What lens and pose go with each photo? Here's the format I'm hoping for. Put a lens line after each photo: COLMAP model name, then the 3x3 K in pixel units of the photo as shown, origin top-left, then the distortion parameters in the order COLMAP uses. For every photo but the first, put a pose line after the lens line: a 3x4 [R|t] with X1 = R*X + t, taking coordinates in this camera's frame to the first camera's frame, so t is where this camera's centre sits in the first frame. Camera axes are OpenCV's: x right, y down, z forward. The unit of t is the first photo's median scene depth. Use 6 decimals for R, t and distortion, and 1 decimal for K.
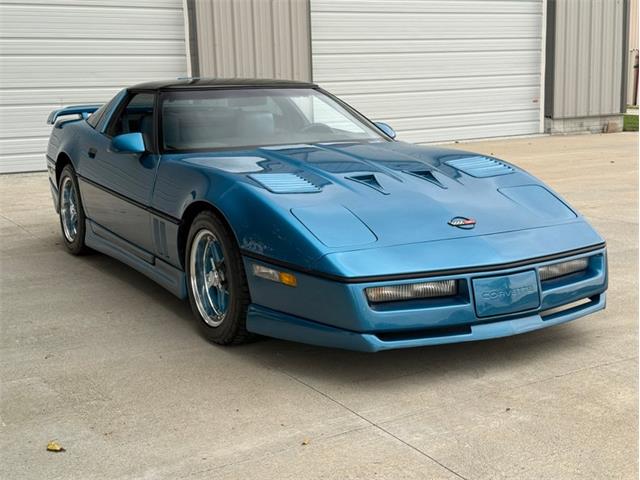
lens RADIAL K [[888.1, 0, 320.0], [0, 888.1, 240.0], [0, 0, 1]] dist [0.083865, 0.061915]
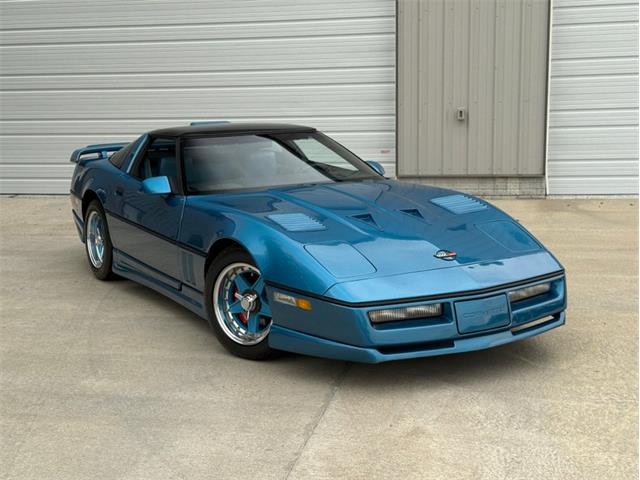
lens RADIAL K [[888.1, 0, 320.0], [0, 888.1, 240.0], [0, 0, 1]] dist [0.083865, 0.061915]
pose [[0.999698, -0.009430, 0.022680, -0.038838], [0.009783, 0.999832, -0.015491, -0.023564], [-0.022530, 0.015708, 0.999623, -0.208832]]
